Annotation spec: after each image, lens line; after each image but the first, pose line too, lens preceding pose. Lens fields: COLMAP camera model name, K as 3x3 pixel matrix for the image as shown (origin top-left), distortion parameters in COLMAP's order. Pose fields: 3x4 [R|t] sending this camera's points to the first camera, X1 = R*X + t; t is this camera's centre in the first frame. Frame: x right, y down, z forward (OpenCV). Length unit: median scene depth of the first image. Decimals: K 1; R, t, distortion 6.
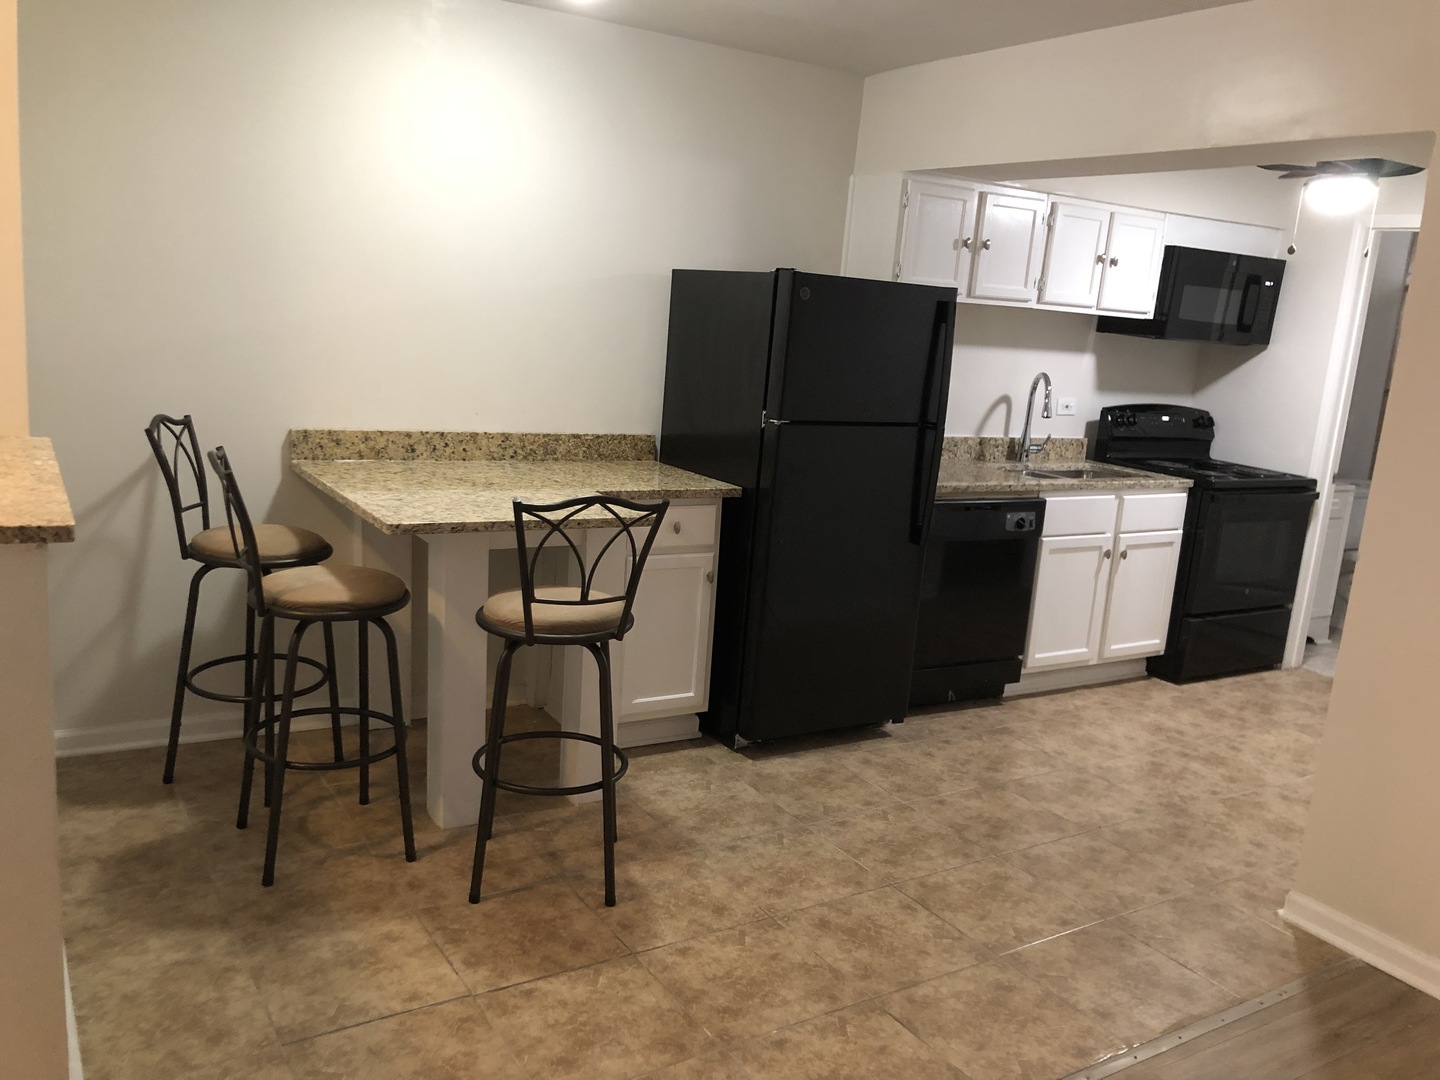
lens RADIAL K [[1187.6, 0, 718.6], [0, 1187.6, 526.9], [0, 0, 1]] dist [0.047407, -0.024162]
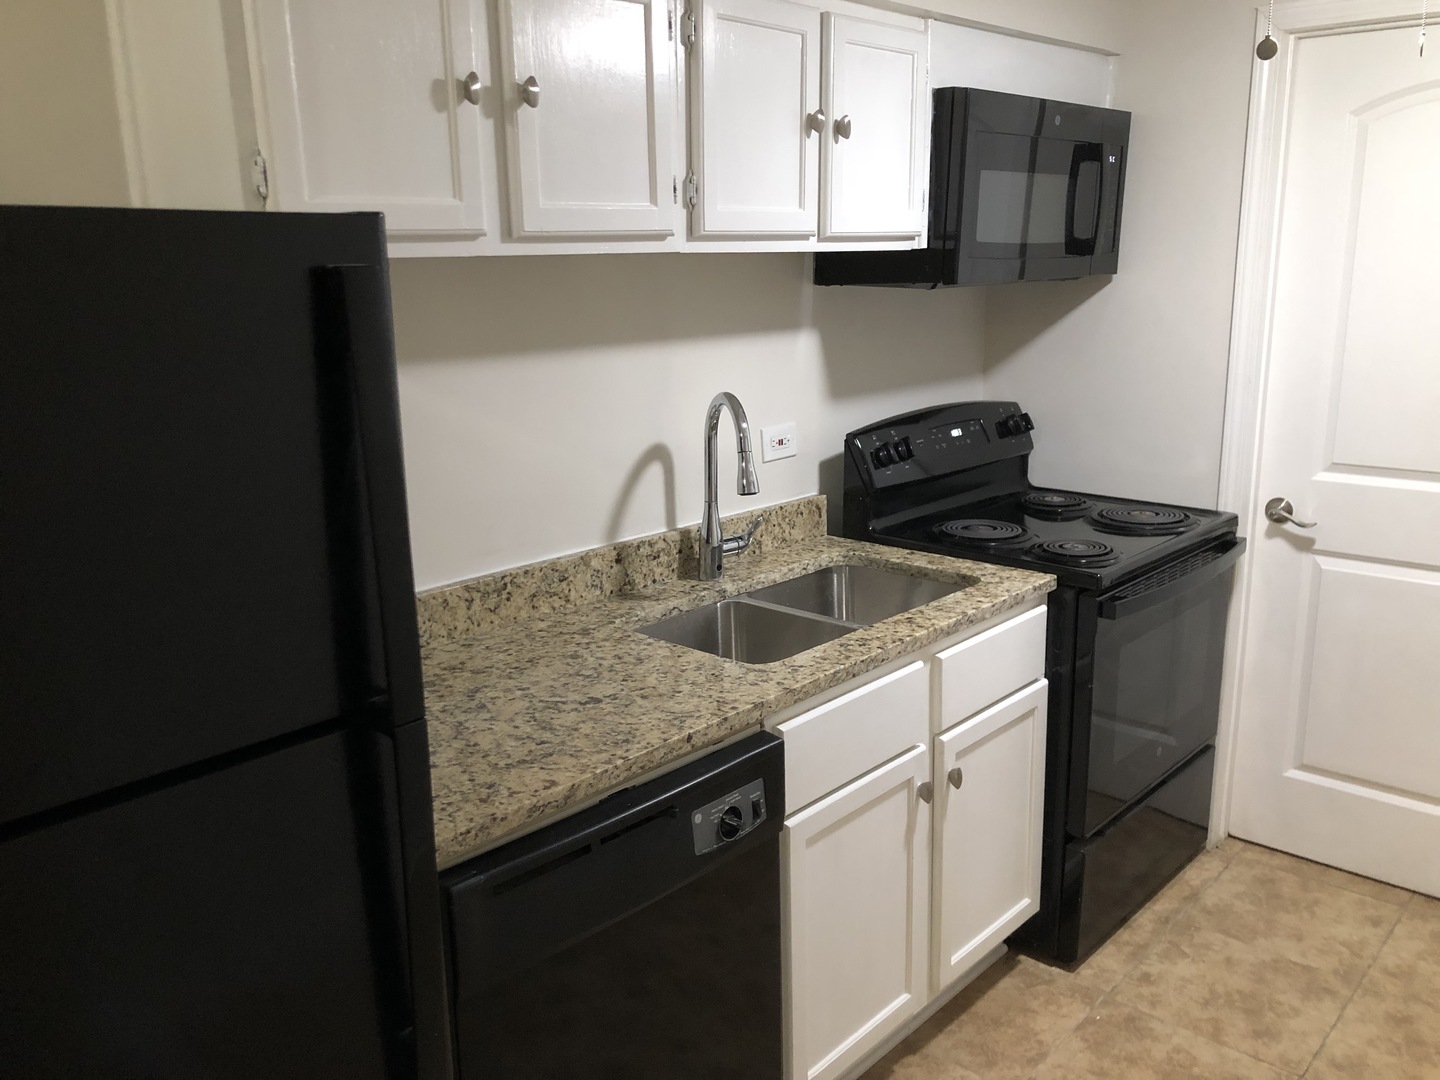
lens RADIAL K [[1187.6, 0, 707.7], [0, 1187.6, 552.1], [0, 0, 1]] dist [0.047407, -0.024162]
pose [[0.961753, -0.160836, 0.221727, 0.153282], [0.147490, 0.986170, 0.075599, -0.103287], [-0.230820, -0.040005, 0.972174, 0.552226]]
